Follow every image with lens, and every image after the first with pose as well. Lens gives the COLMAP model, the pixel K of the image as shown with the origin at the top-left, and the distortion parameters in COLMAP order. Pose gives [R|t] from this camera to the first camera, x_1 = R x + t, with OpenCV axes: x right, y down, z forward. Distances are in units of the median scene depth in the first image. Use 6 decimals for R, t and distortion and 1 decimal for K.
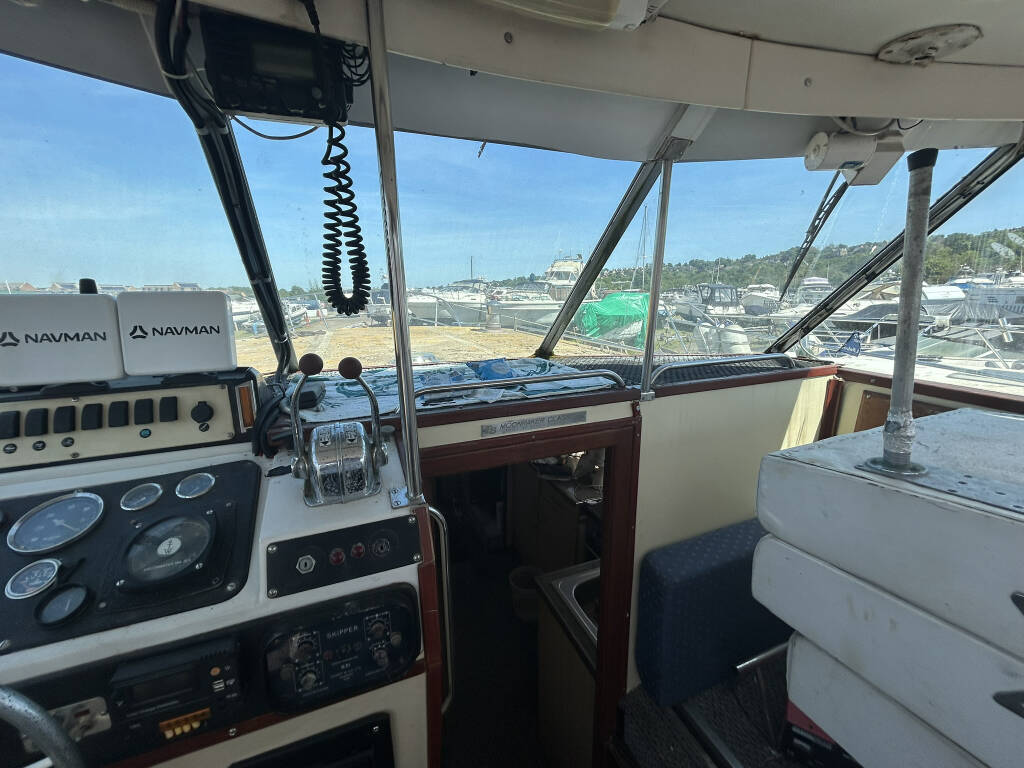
lens RADIAL K [[412.0, 0, 509.9], [0, 412.0, 385.4], [0, 0, 1]] dist [-0.000656, 0.000536]
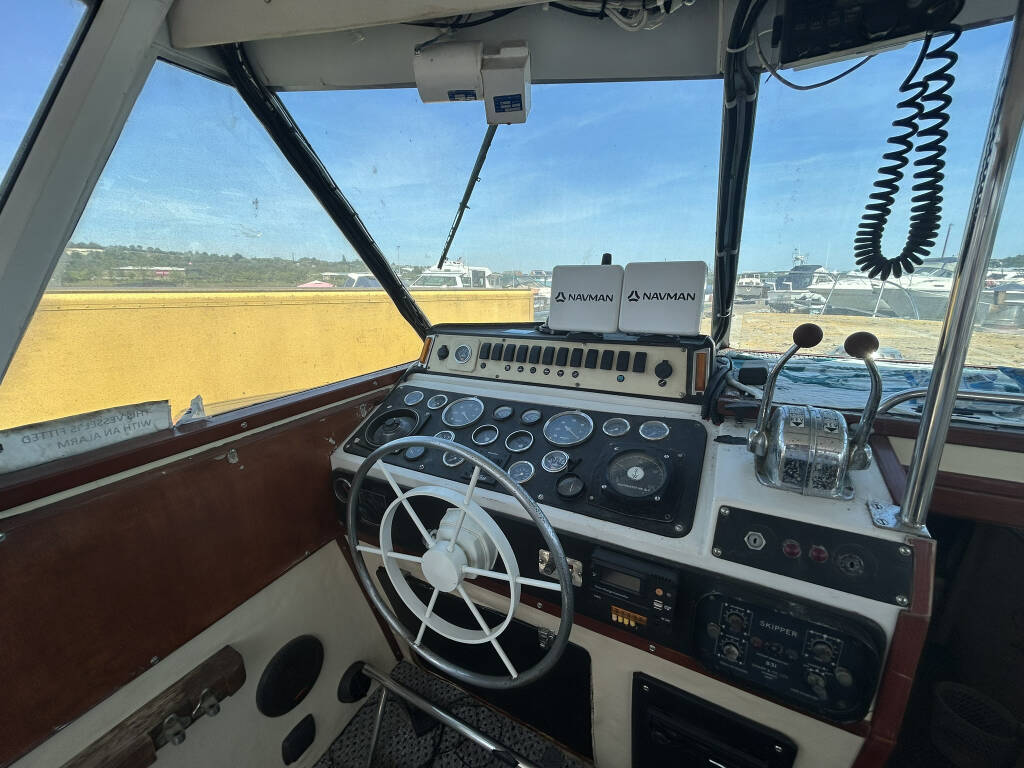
lens RADIAL K [[412.0, 0, 509.9], [0, 412.0, 385.4], [0, 0, 1]] dist [-0.000656, 0.000536]
pose [[0.640453, 0.194769, -0.742890, -0.193503], [-0.167643, 0.979435, 0.112258, 0.059425], [0.749477, 0.052644, 0.659934, -0.073284]]
